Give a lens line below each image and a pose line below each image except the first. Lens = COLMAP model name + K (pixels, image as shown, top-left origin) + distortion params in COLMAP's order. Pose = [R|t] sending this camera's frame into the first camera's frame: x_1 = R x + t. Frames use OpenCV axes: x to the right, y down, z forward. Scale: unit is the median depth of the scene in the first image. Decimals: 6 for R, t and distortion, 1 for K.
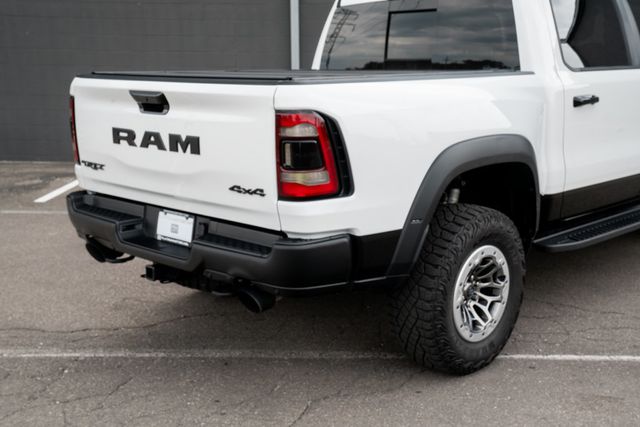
lens RADIAL K [[856.9, 0, 320.3], [0, 856.9, 213.4], [0, 0, 1]] dist [0.028587, 0.000000]
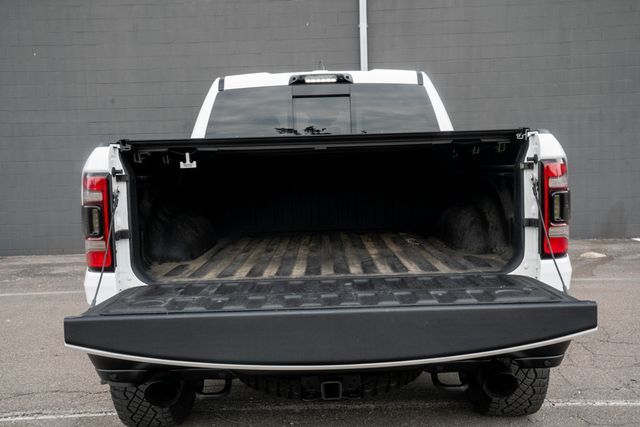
lens RADIAL K [[678.2, 0, 323.5], [0, 678.2, 208.6], [0, 0, 1]] dist [0.046402, 0.000000]
pose [[0.700698, -0.055094, 0.711328, -0.645070], [0.160220, 0.983700, -0.081636, -0.040929], [-0.695235, 0.171171, 0.698103, 0.584286]]
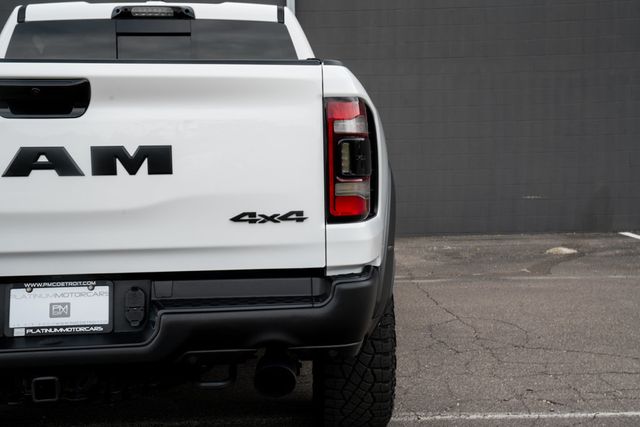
lens RADIAL K [[826.9, 0, 321.7], [0, 826.9, 217.4], [0, 0, 1]] dist [0.154259, 0.000000]
pose [[0.678989, -0.062023, 0.731524, -0.504087], [0.155044, 0.986065, -0.060305, 0.018666], [-0.717590, 0.154364, 0.679144, 0.478027]]
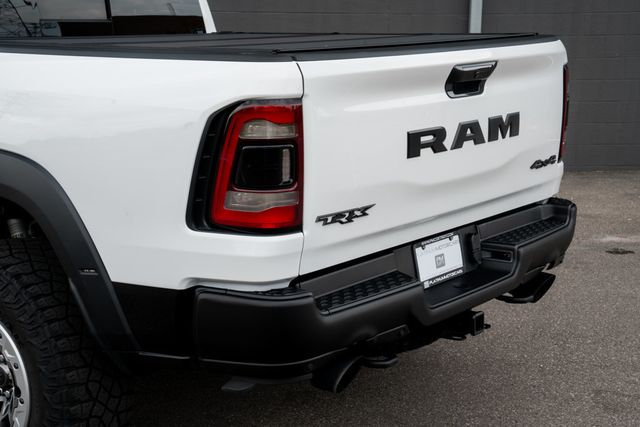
lens RADIAL K [[1092.8, 0, 319.5], [0, 1092.8, 214.8], [0, 0, 1]] dist [0.151340, 0.000000]
pose [[-0.122061, -0.176434, 0.976715, -1.083331], [0.200994, 0.959290, 0.198405, -0.227764], [-0.971958, 0.220532, -0.081630, 1.228326]]
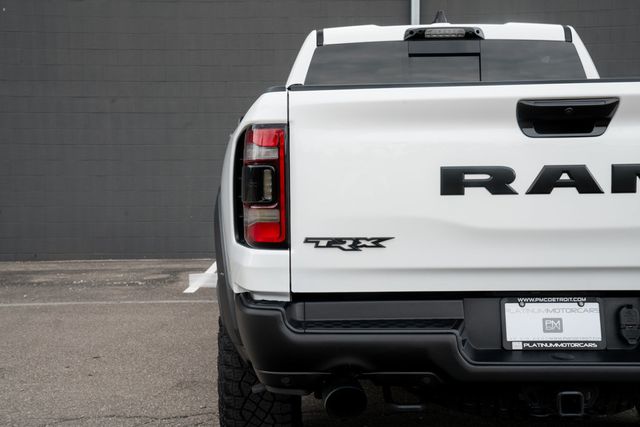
lens RADIAL K [[826.9, 0, 313.8], [0, 826.9, 215.7], [0, 0, 1]] dist [0.154259, 0.000000]
pose [[0.690737, -0.035950, 0.722212, -0.766073], [0.141689, 0.986131, -0.086427, -0.034317], [-0.709089, 0.162028, 0.686251, 0.734604]]
